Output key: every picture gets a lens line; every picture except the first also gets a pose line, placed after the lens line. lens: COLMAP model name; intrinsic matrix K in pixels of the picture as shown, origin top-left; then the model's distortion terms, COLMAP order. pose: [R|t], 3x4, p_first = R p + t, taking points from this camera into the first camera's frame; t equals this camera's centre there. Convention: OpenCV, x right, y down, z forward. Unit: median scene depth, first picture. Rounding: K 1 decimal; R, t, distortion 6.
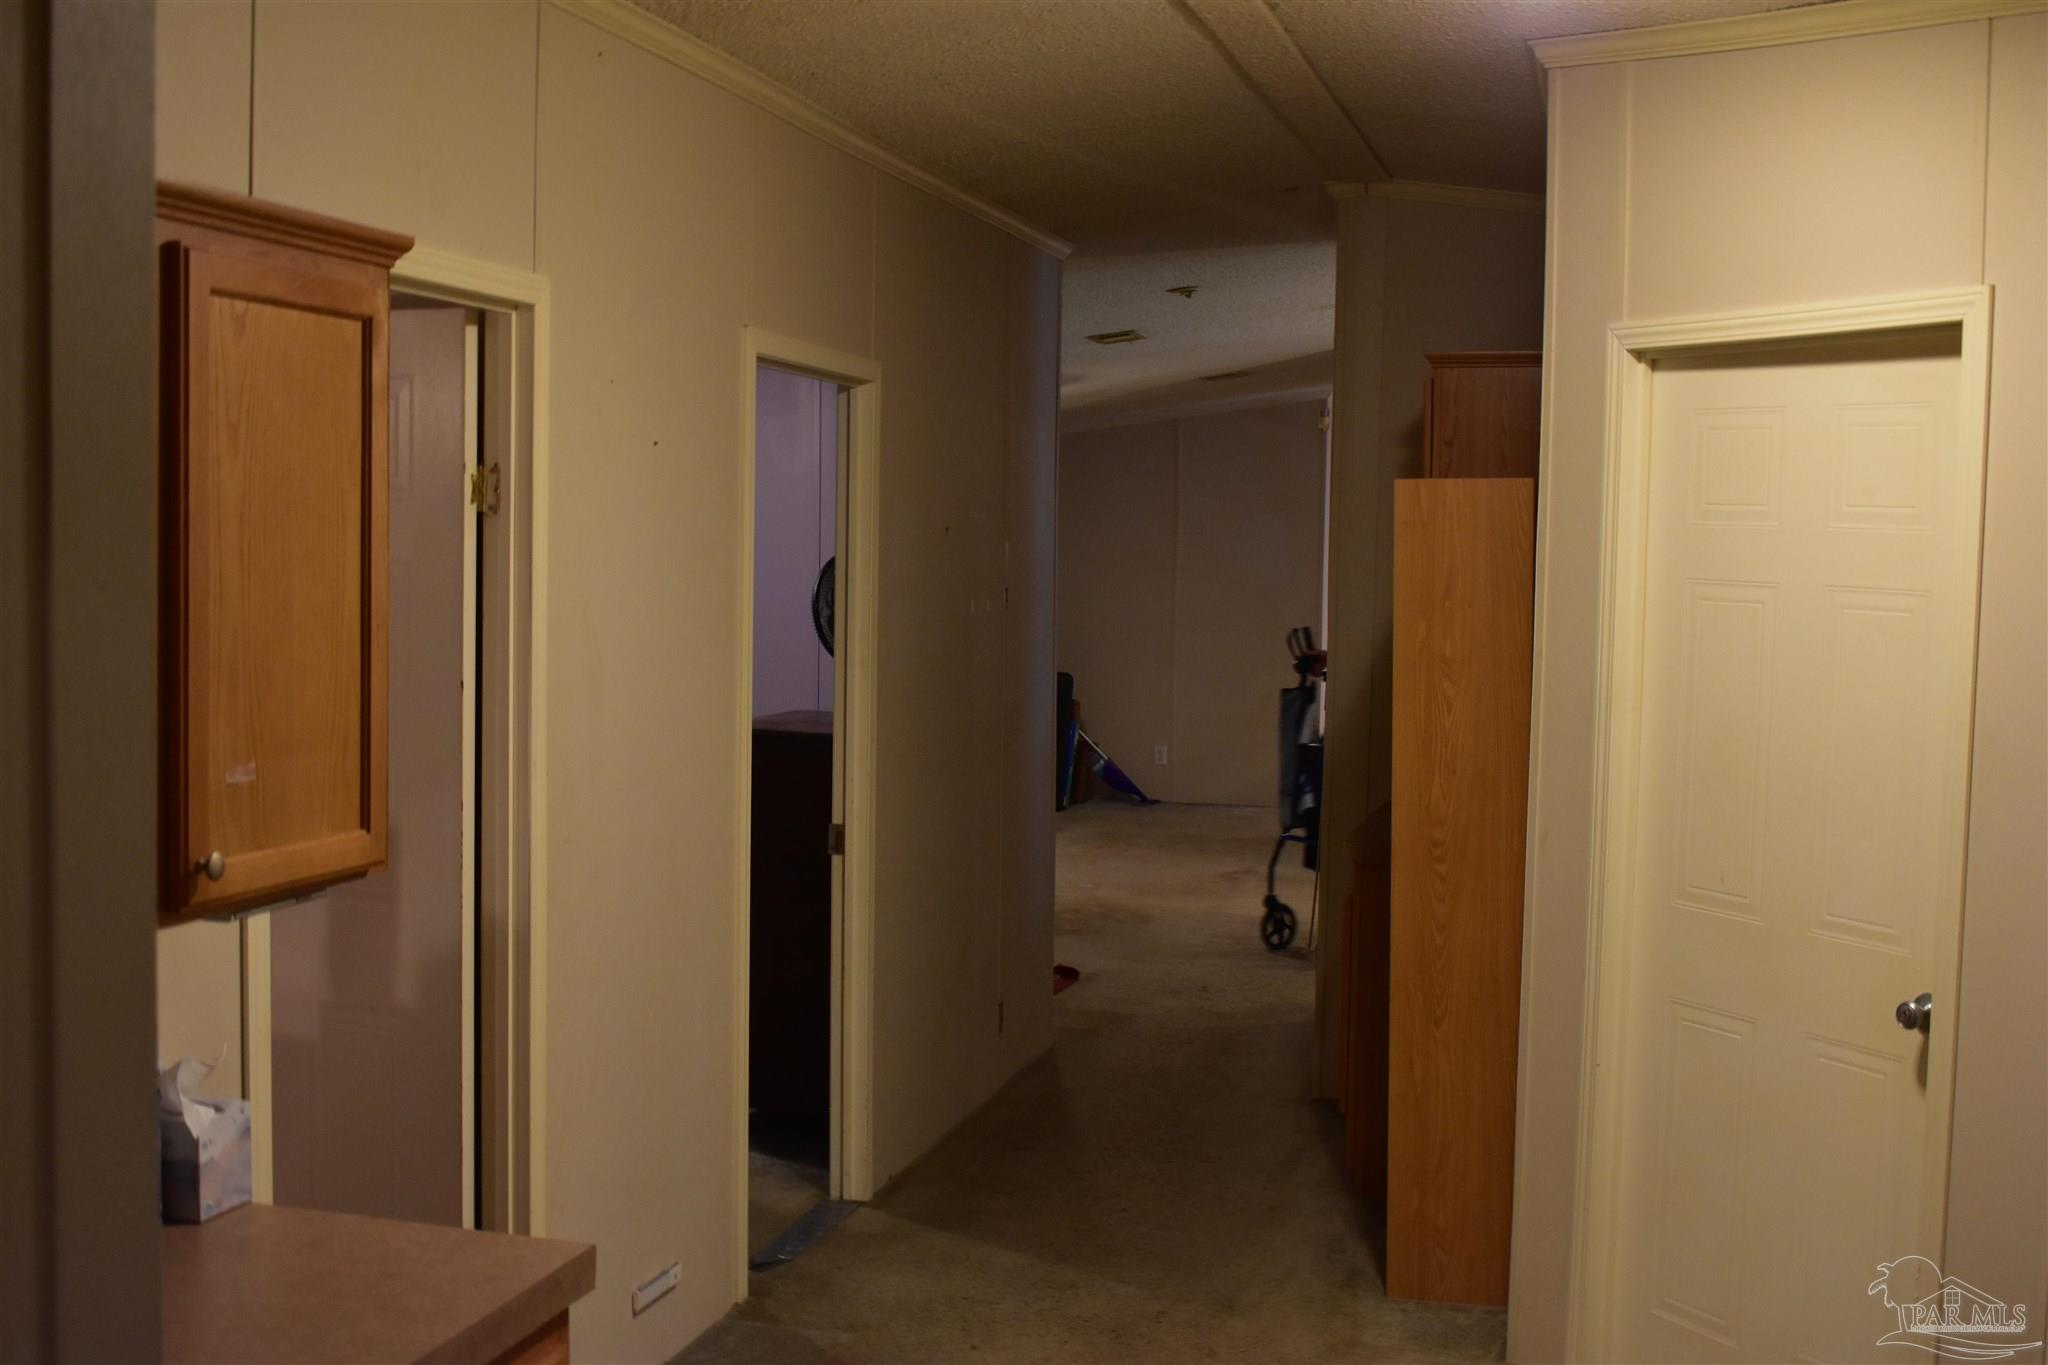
lens RADIAL K [[2266.0, 0, 1024.0], [0, 2266.0, 682.5], [0, 0, 1]] dist [-0.009898, -0.218879]
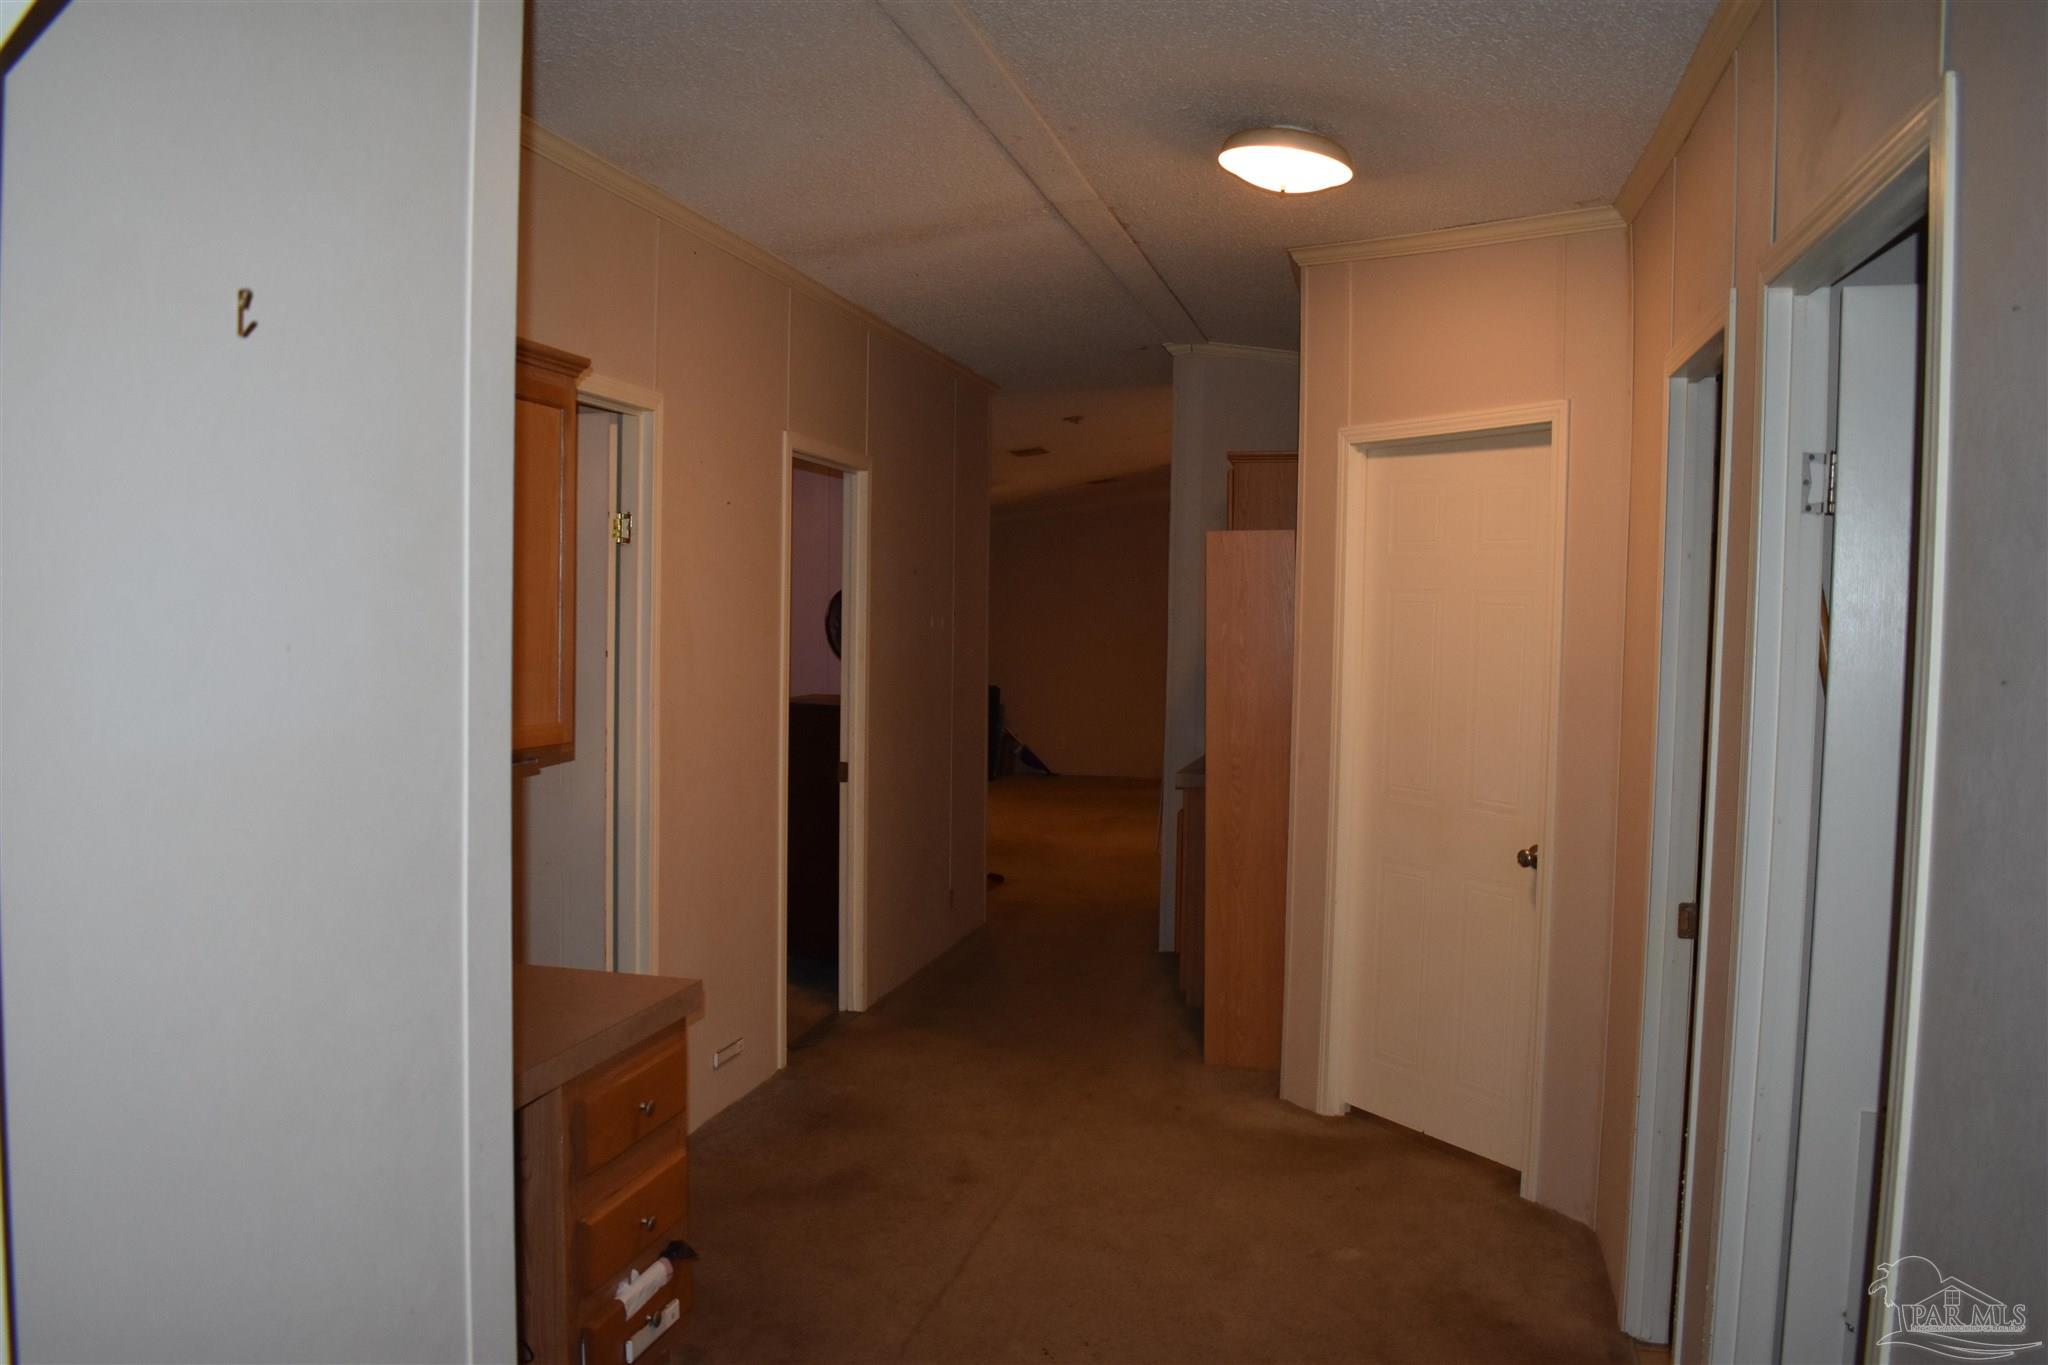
lens RADIAL K [[1585.5, 0, 1024.0], [0, 1585.5, 682.5], [0, 0, 1]] dist [-0.087430, 0.001310]
pose [[0.999335, -0.001450, 0.036435, -0.000371], [0.001918, 0.999916, -0.012829, 0.024361], [-0.036413, 0.012890, 0.999254, -0.065203]]
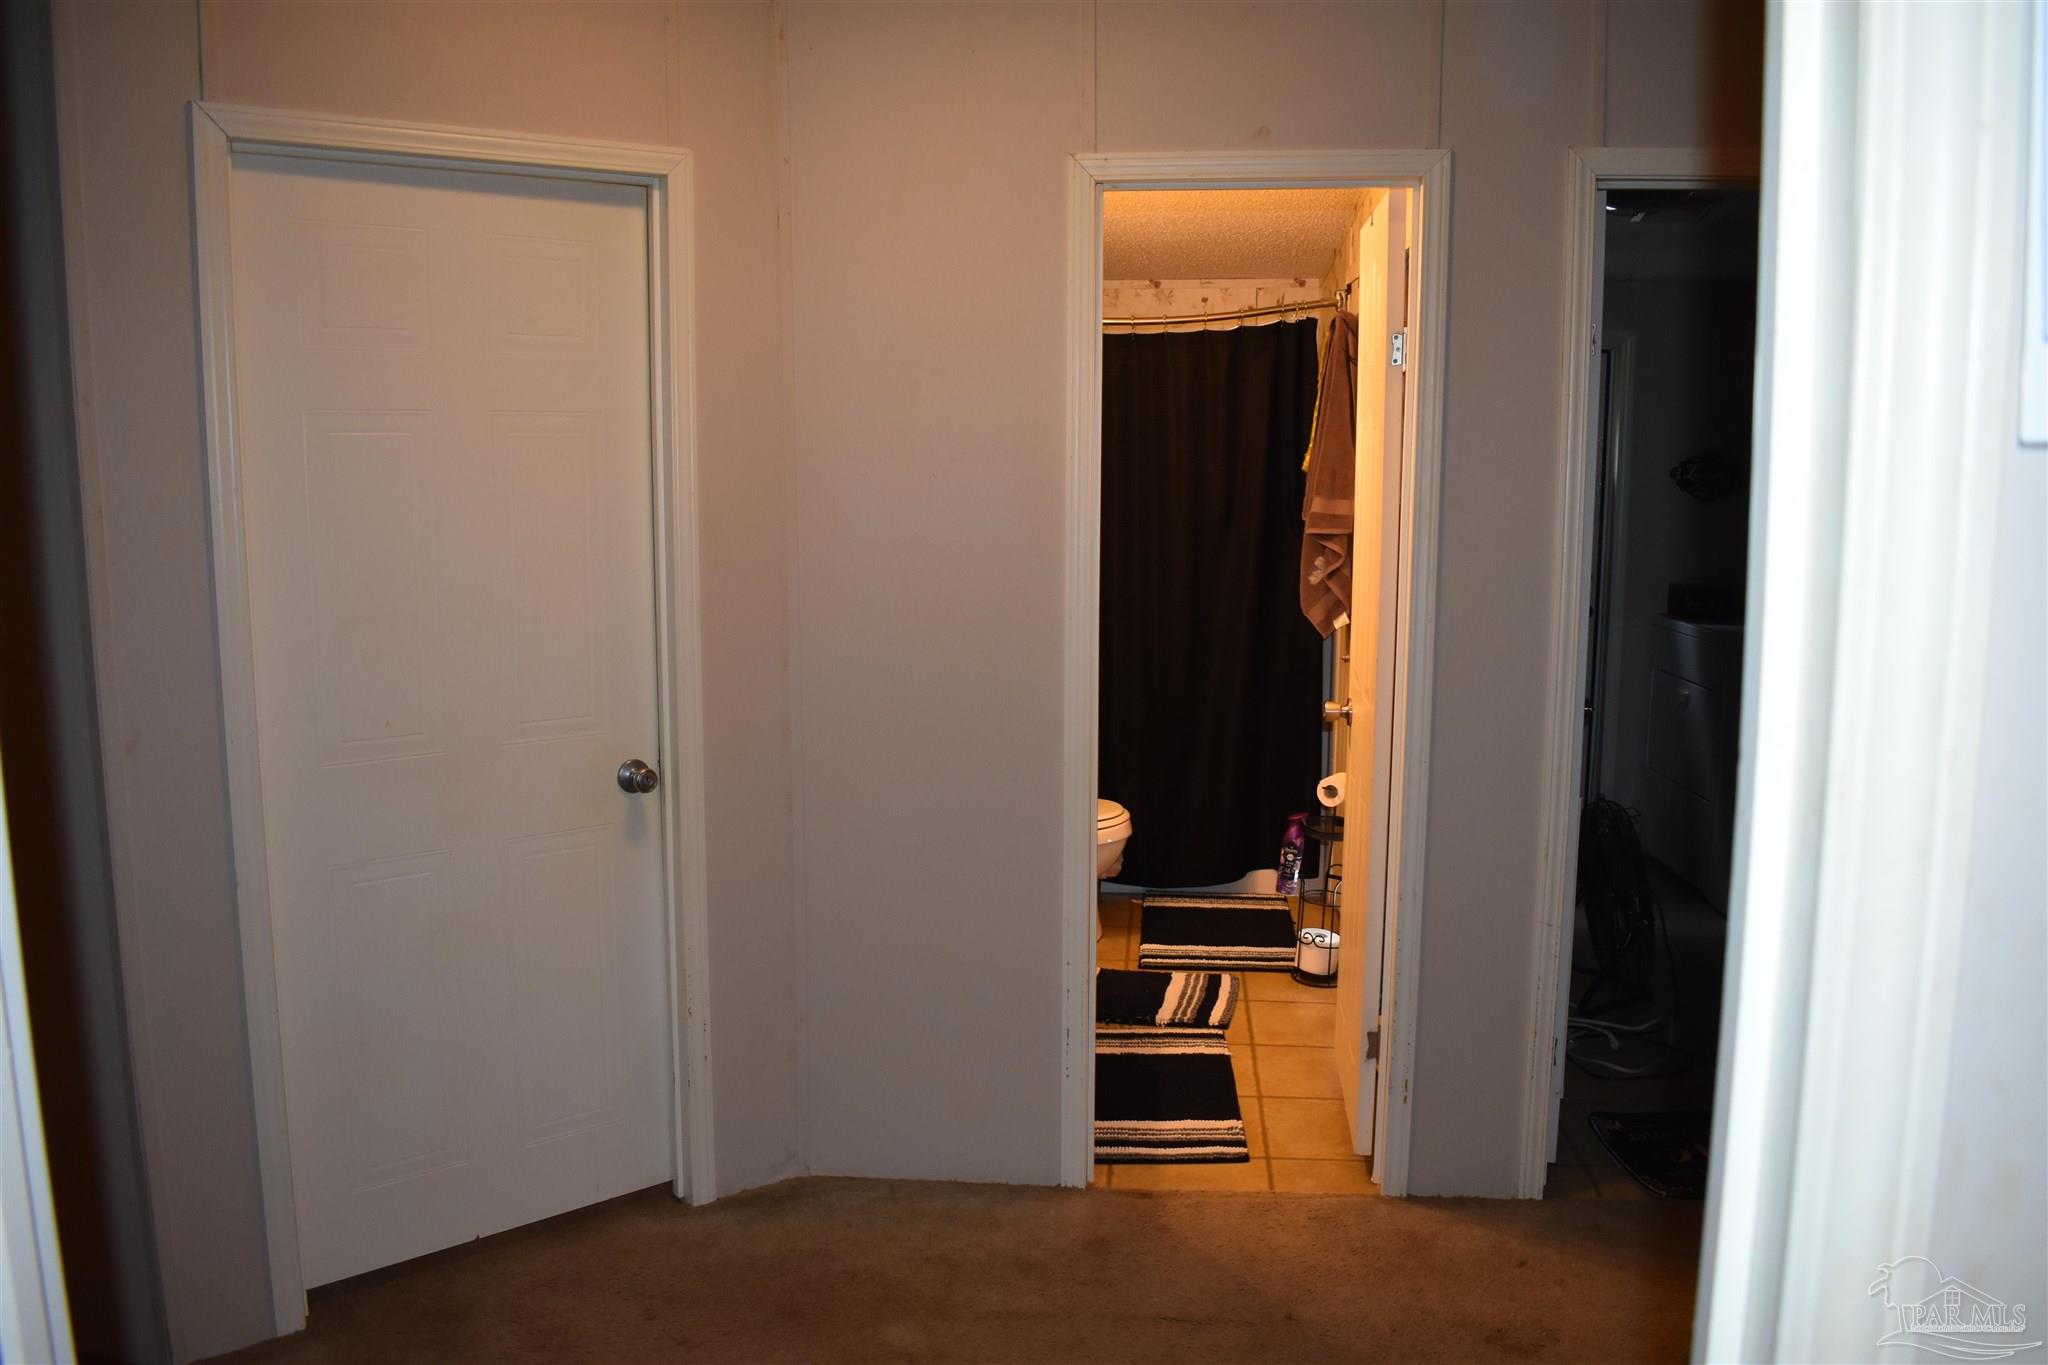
lens RADIAL K [[1585.5, 0, 1024.0], [0, 1585.5, 682.5], [0, 0, 1]] dist [-0.087430, 0.001310]
pose [[-0.178444, -0.160336, 0.970799, -0.286741], [0.061283, 0.982908, 0.173600, -0.021349], [-0.982040, 0.090471, -0.165568, 0.625925]]
